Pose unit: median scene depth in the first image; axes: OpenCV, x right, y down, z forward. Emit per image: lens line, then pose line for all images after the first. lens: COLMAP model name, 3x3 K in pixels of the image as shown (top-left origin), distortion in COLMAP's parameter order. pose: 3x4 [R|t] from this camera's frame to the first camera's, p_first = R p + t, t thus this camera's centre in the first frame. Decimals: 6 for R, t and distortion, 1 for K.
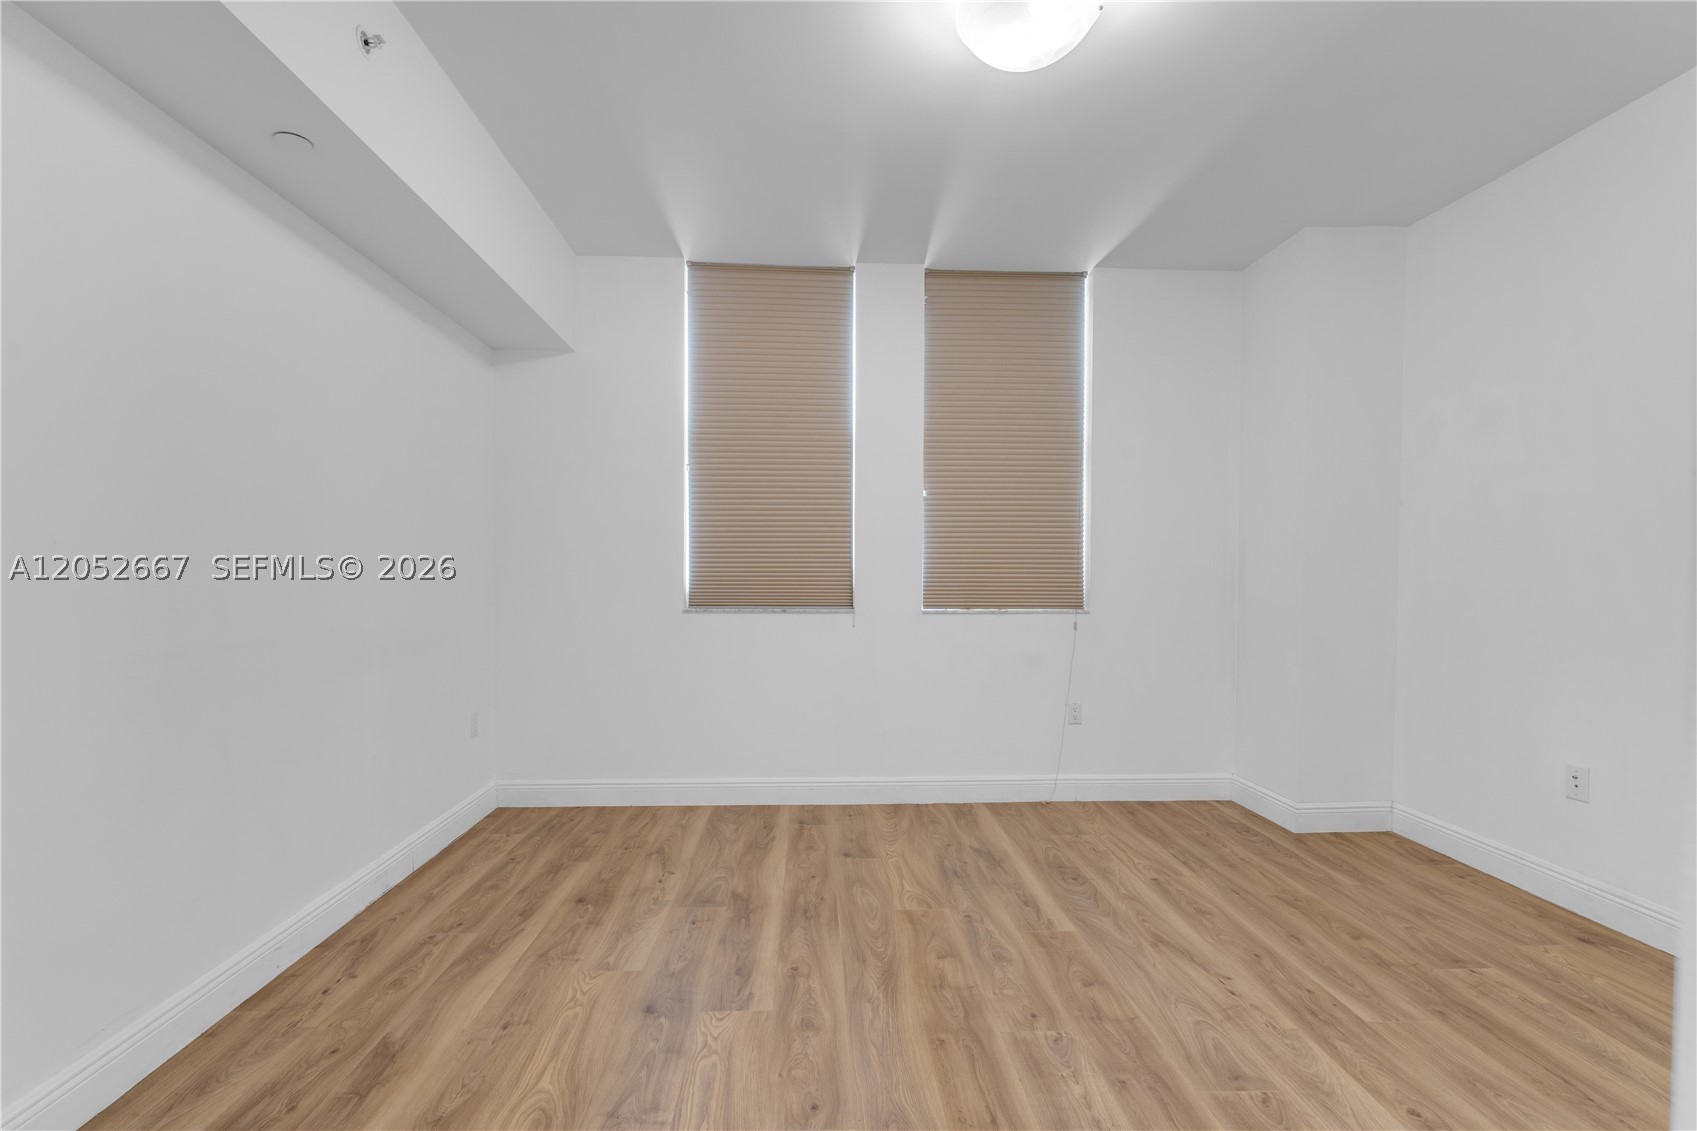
lens RADIAL K [[796.7, 0, 847.4], [0, 796.7, 573.5], [0, 0, 1]] dist [-0.001408, 0.002126]
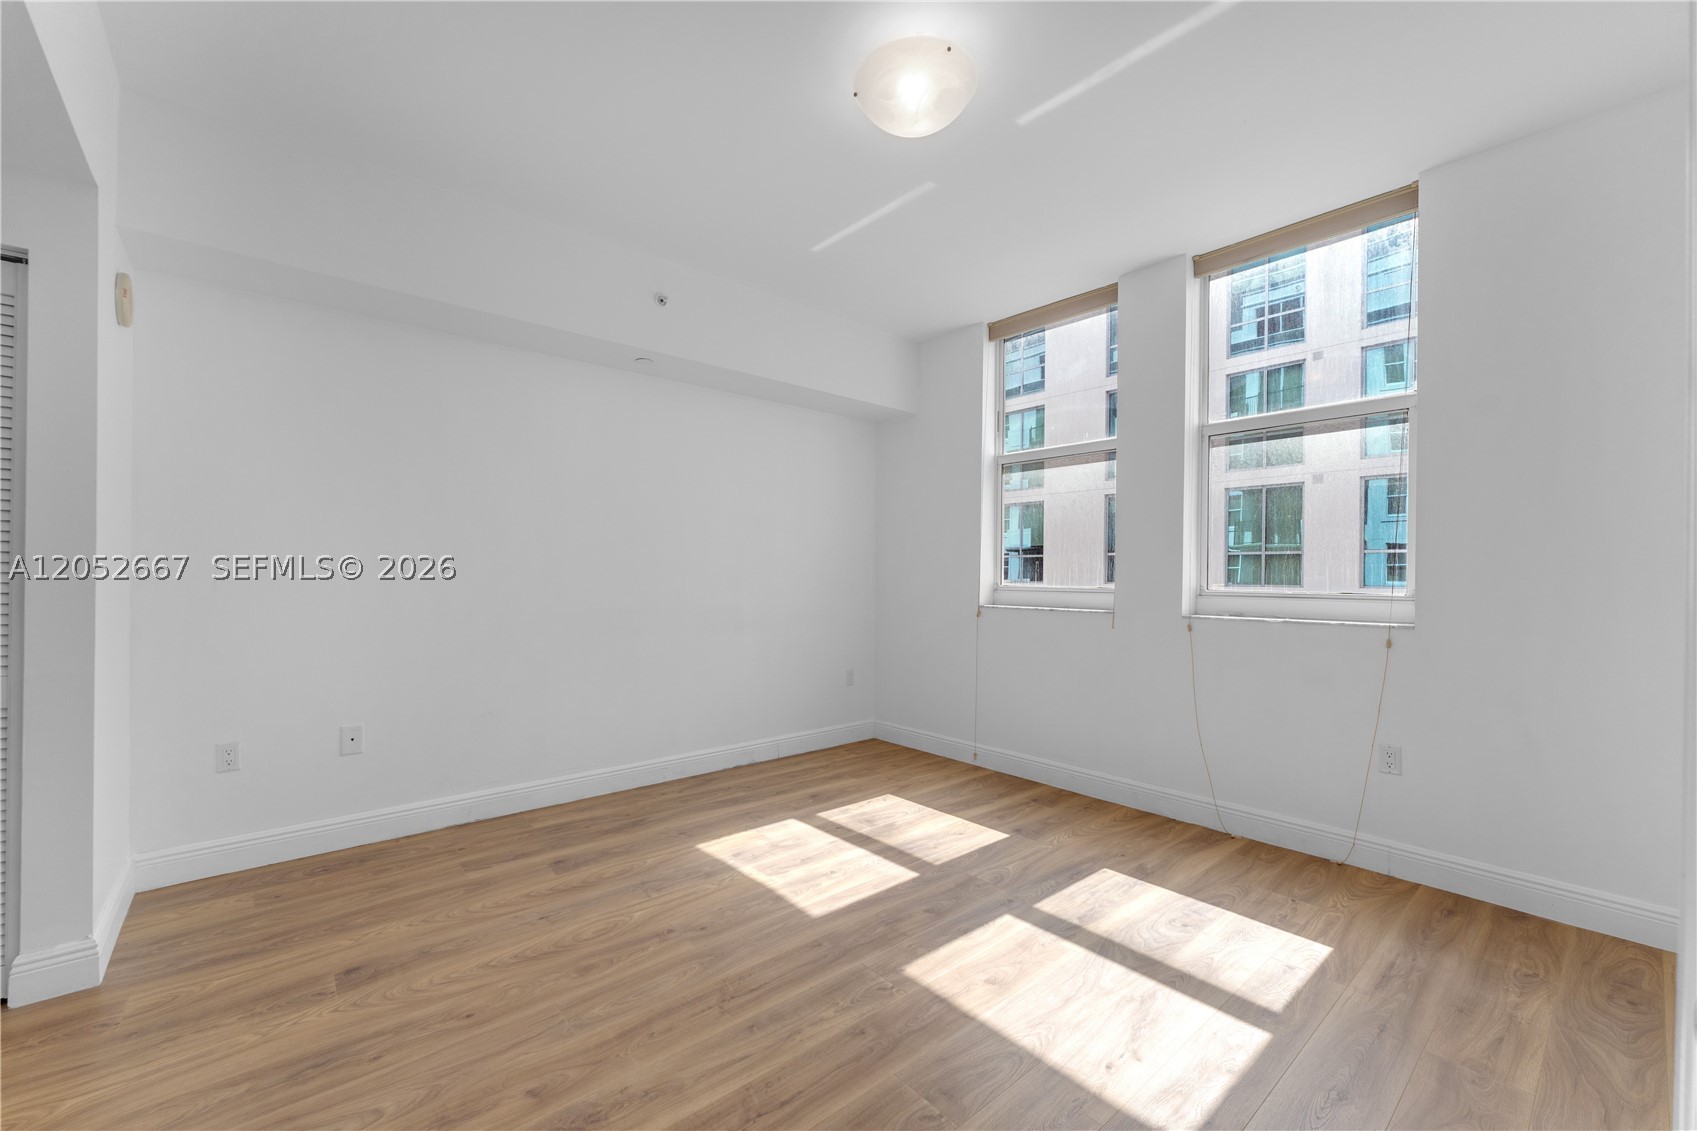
lens RADIAL K [[682.7, 0, 837.5], [0, 682.7, 557.4], [0, 0, 1]] dist [0.000782, 0.000029]
pose [[0.609680, -0.021303, -0.792361, 0.765454], [-0.003418, 0.999559, -0.029503, -0.000854], [0.792640, 0.020696, 0.609339, 0.259142]]
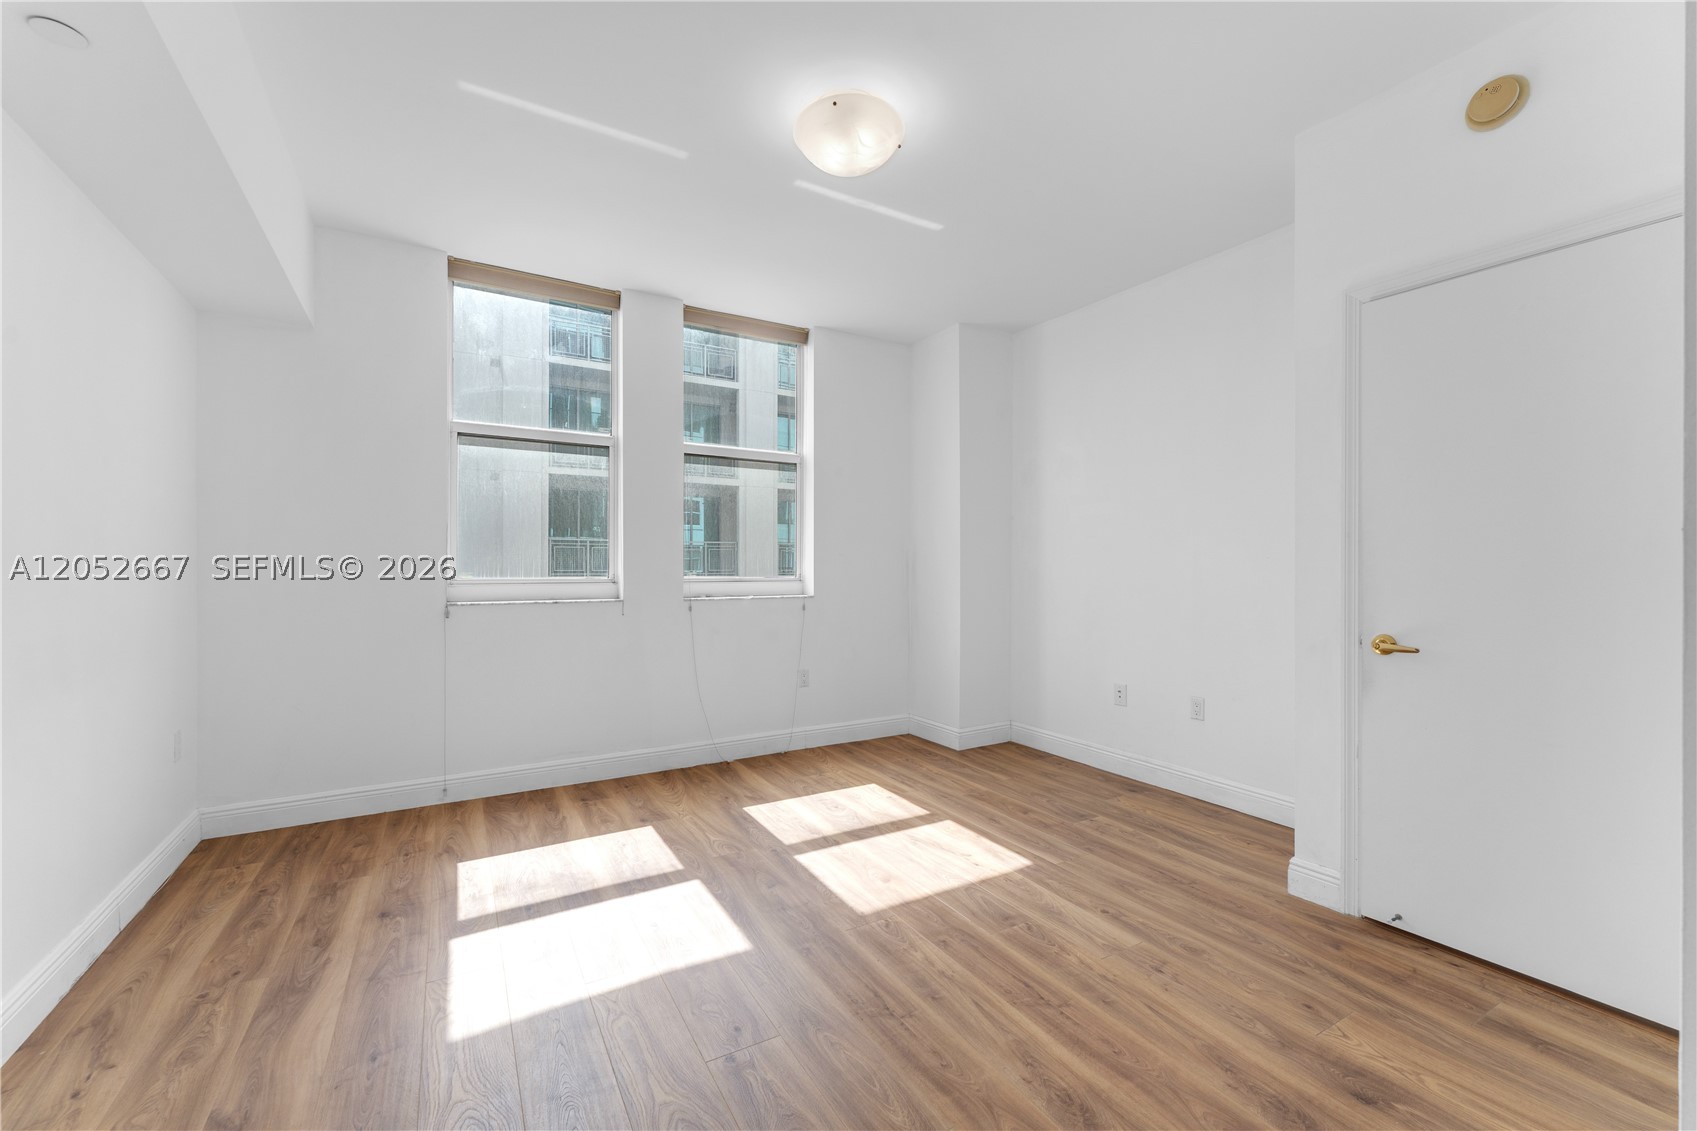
lens RADIAL K [[682.7, 0, 845.4], [0, 682.7, 570.1], [0, 0, 1]] dist [0.000782, 0.000029]
pose [[0.887802, -0.006605, 0.460178, -0.232861], [0.003565, 0.999966, 0.007475, -0.002995], [-0.460212, -0.004996, 0.887795, 0.032791]]
